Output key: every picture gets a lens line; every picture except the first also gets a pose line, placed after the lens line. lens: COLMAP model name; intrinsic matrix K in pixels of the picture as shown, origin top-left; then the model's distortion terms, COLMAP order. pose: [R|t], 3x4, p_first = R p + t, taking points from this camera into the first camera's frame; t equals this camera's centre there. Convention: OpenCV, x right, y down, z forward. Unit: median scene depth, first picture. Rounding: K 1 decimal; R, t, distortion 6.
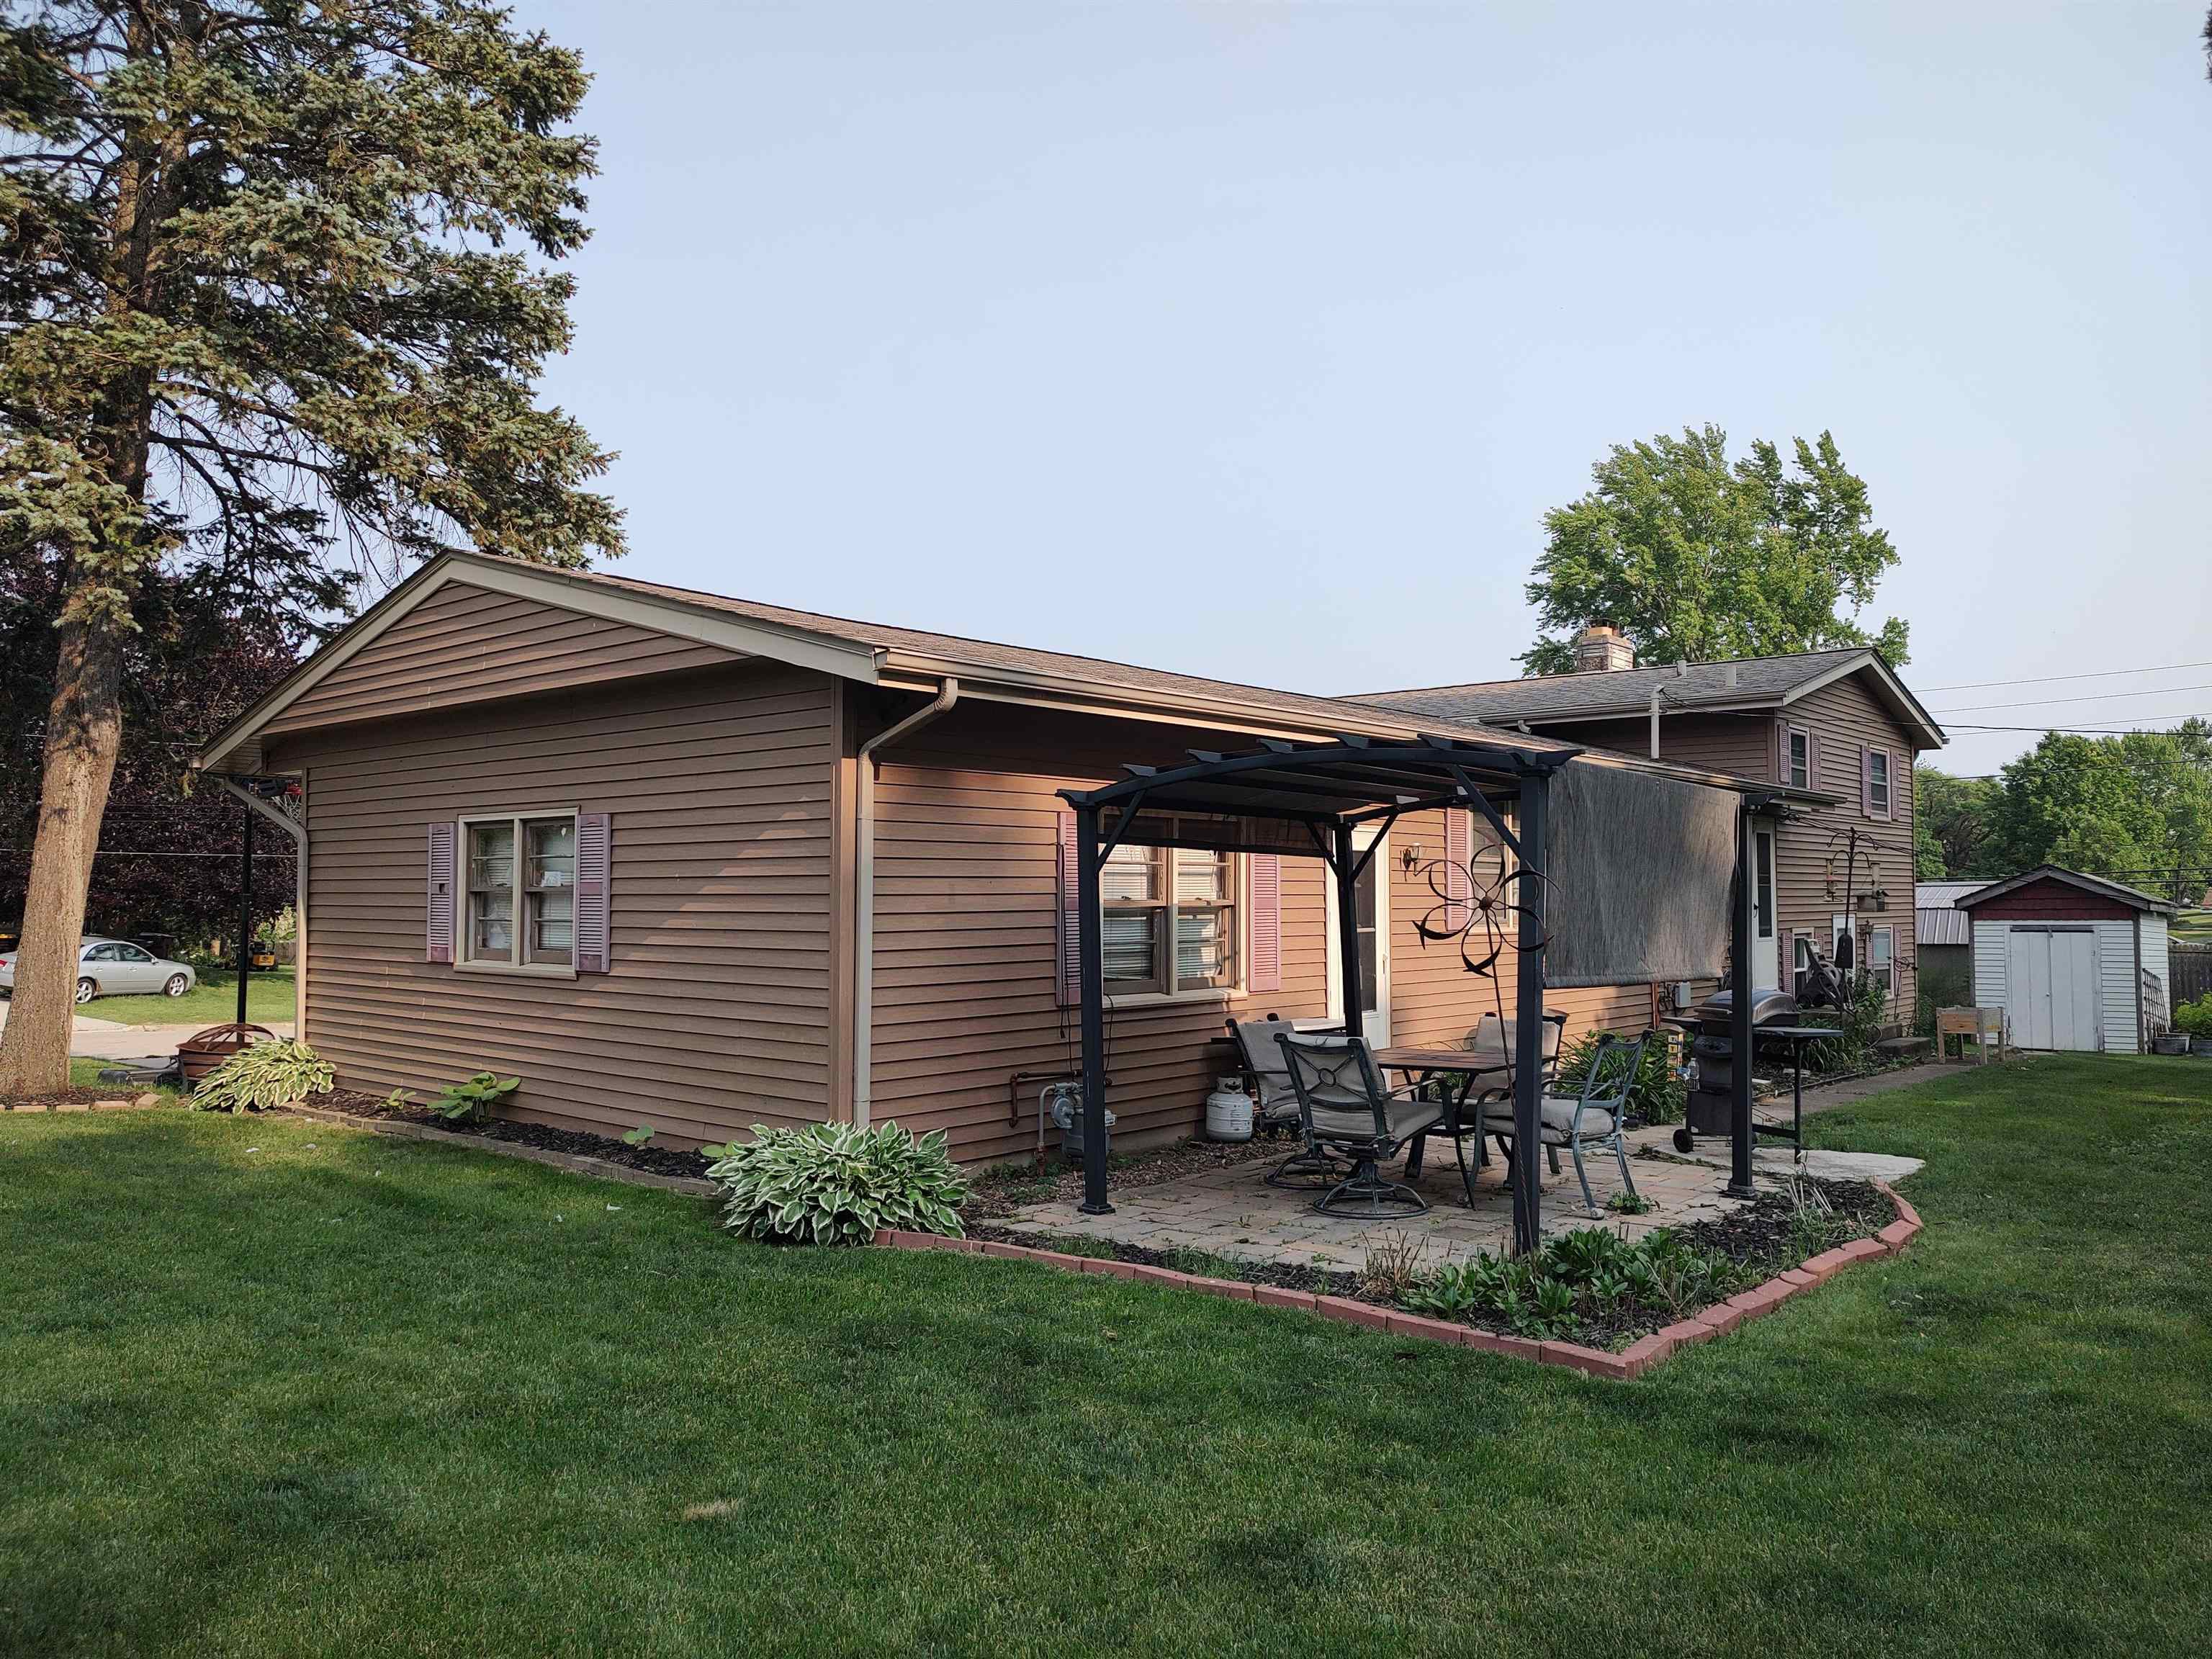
lens RADIAL K [[1569.9, 0, 1106.0], [0, 1569.9, 829.5], [0, 0, 1]] dist [-0.006844, 0.039591]
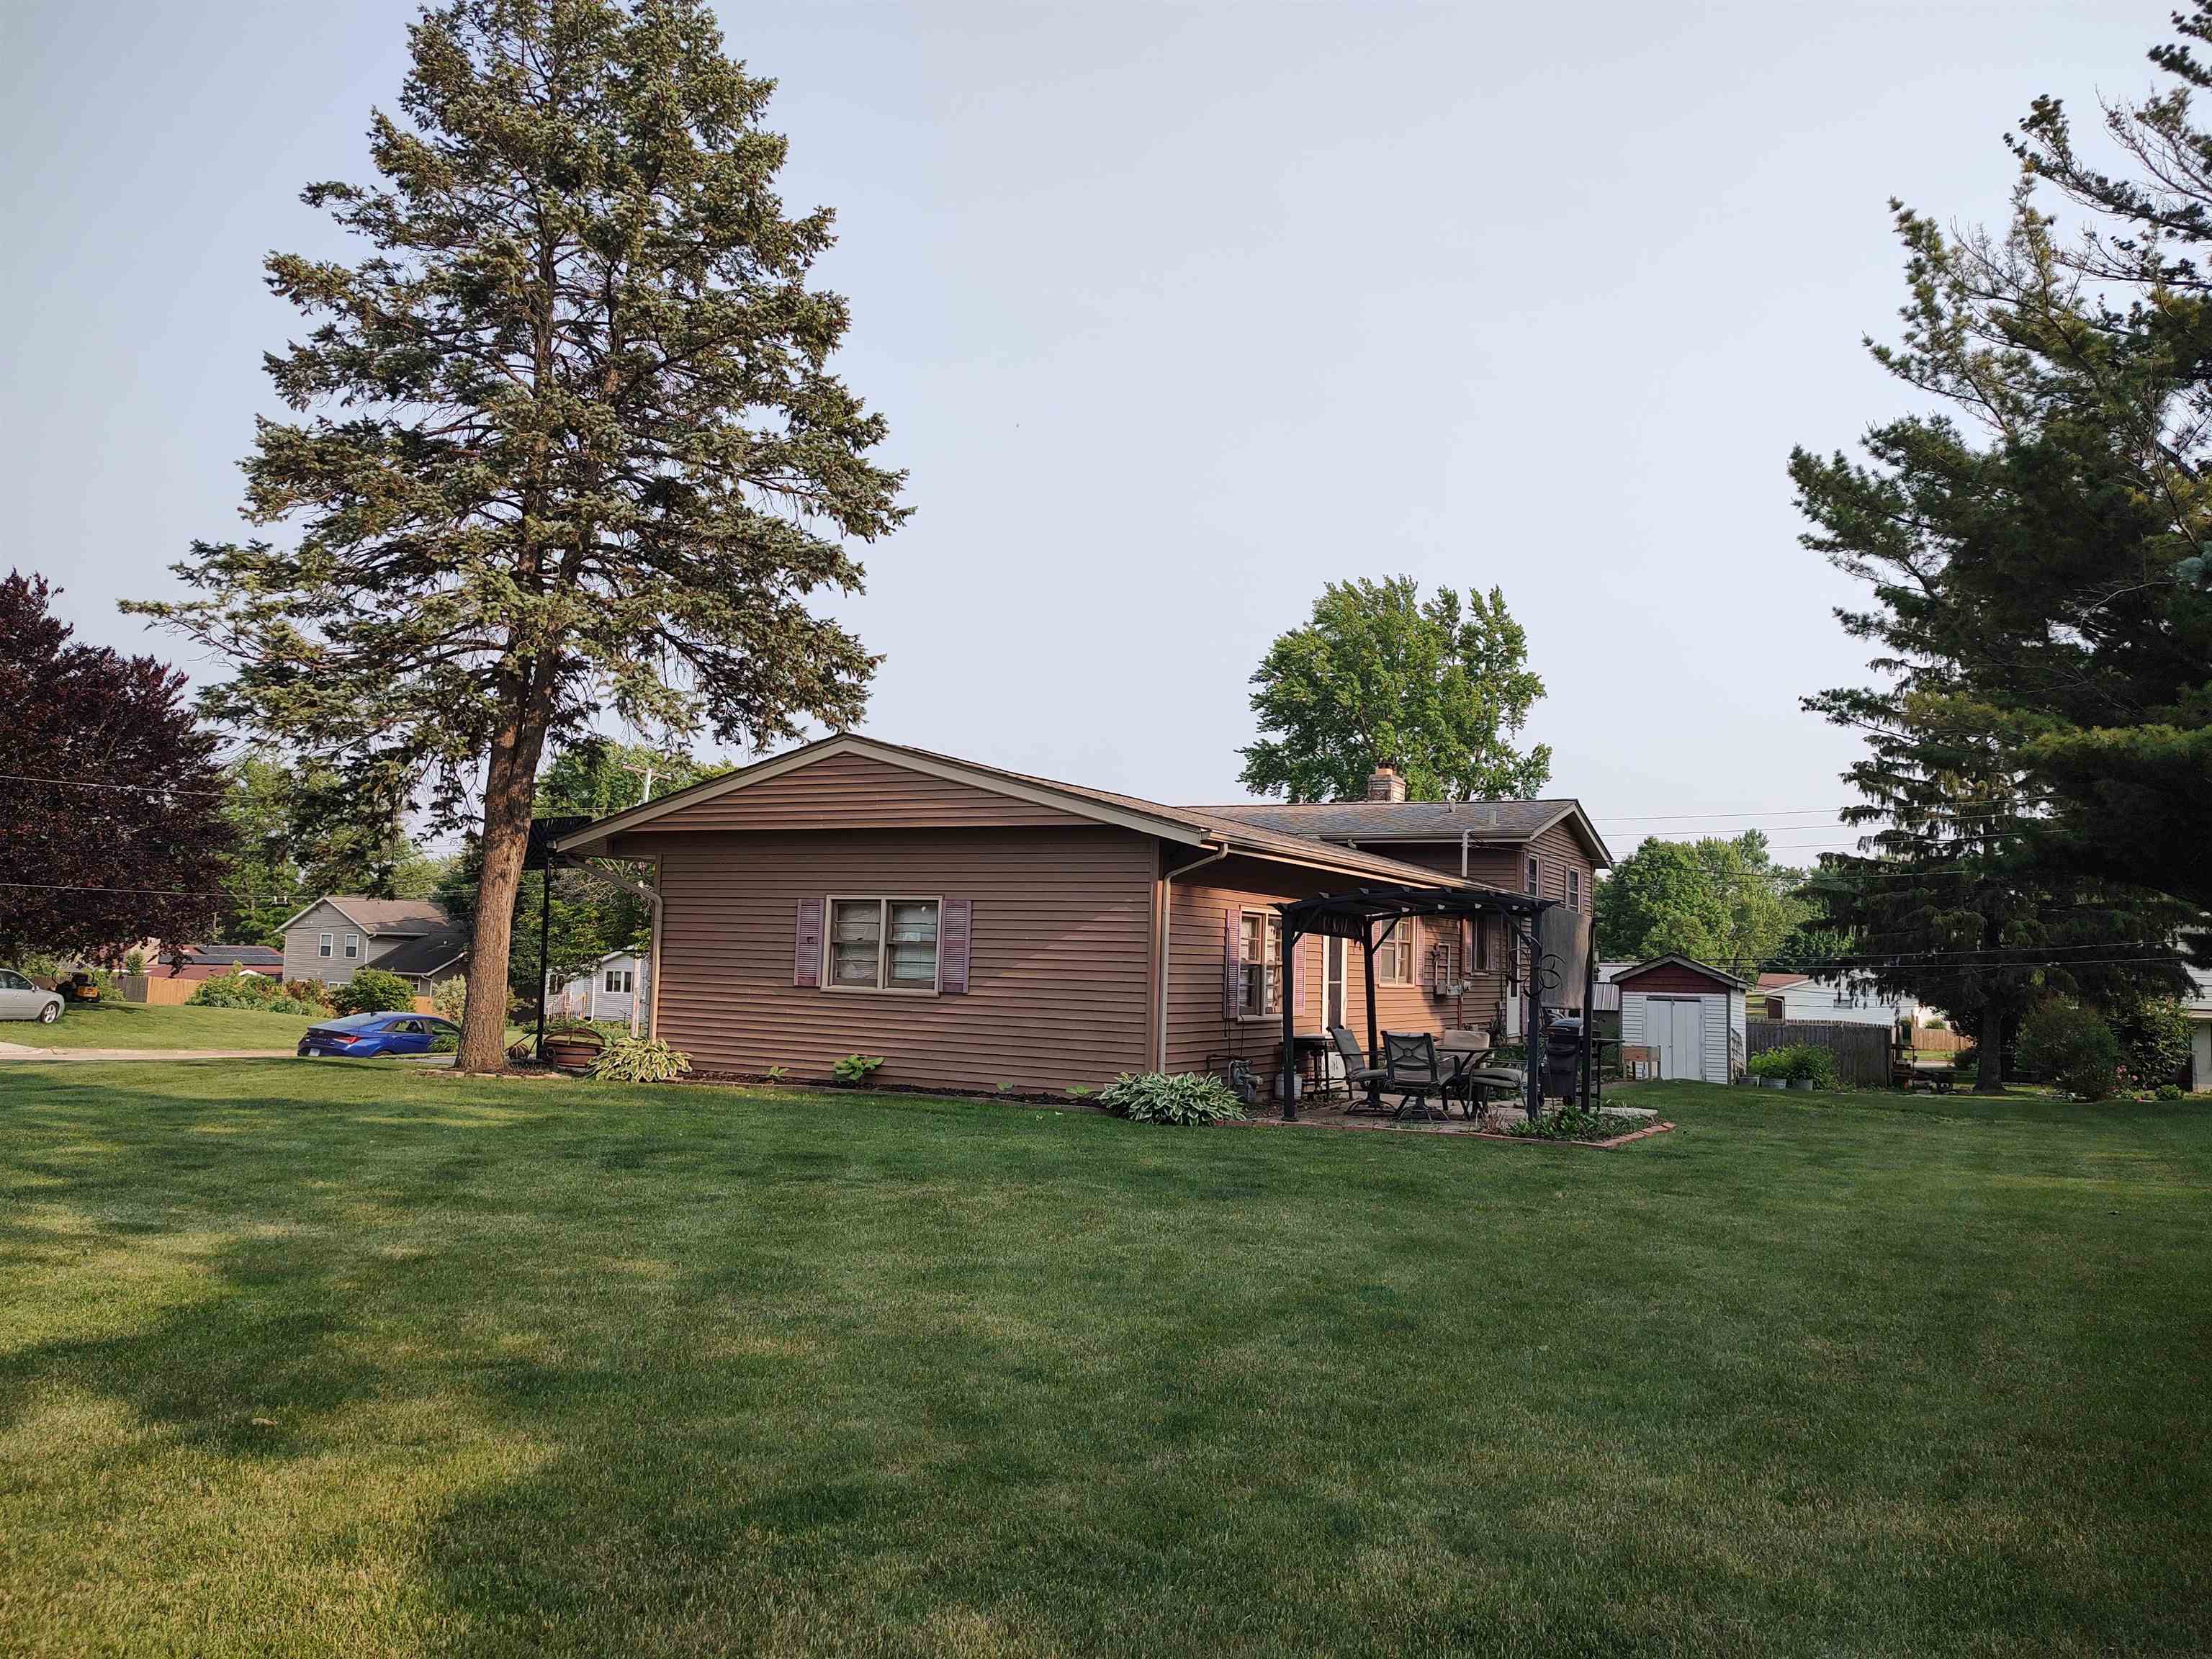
lens RADIAL K [[1542.1, 0, 1106.0], [0, 1542.1, 829.5], [0, 0, 1]] dist [0.049647, -0.060422]
pose [[0.976802, 0.047481, 0.208816, -0.179367], [-0.039146, 0.998270, -0.043867, -0.006683], [-0.210538, 0.034675, 0.976971, -0.231881]]
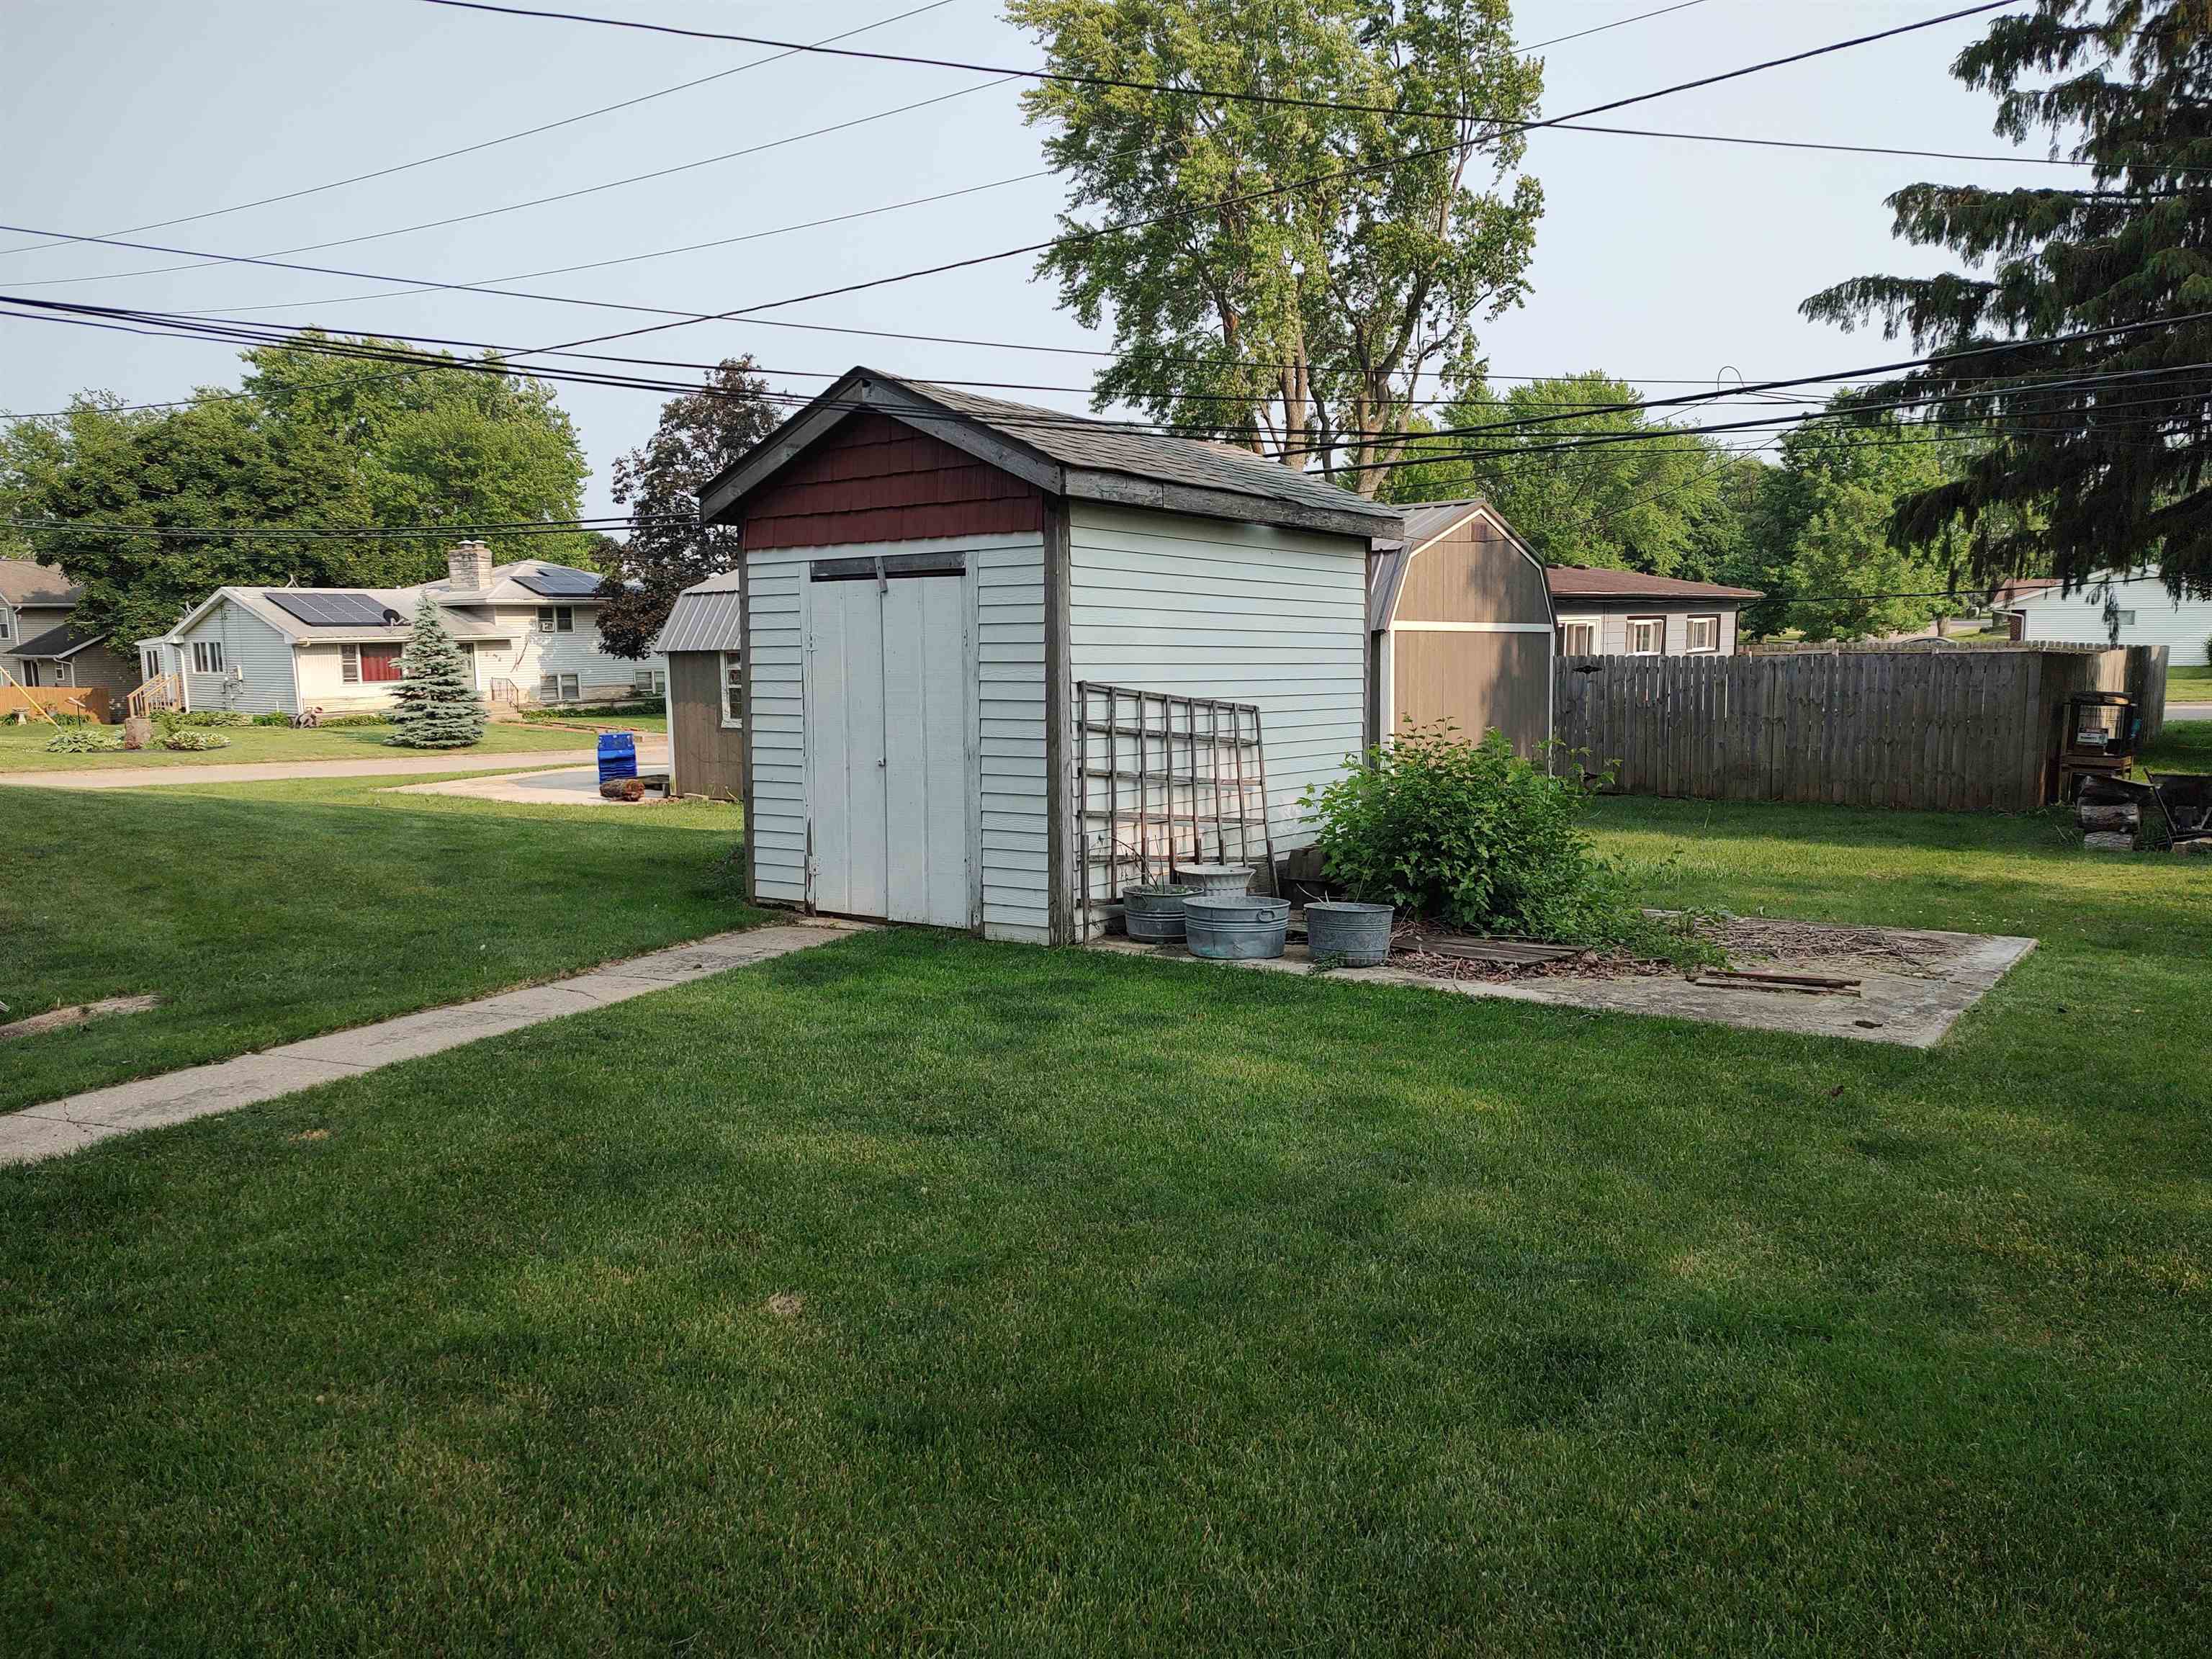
lens RADIAL K [[1542.1, 0, 1106.0], [0, 1542.1, 829.5], [0, 0, 1]] dist [0.049647, -0.060422]
pose [[0.998845, -0.016387, 0.045169, 0.639256], [0.008269, 0.984643, 0.174382, 0.061521], [-0.047333, -0.173807, 0.983642, 0.673471]]
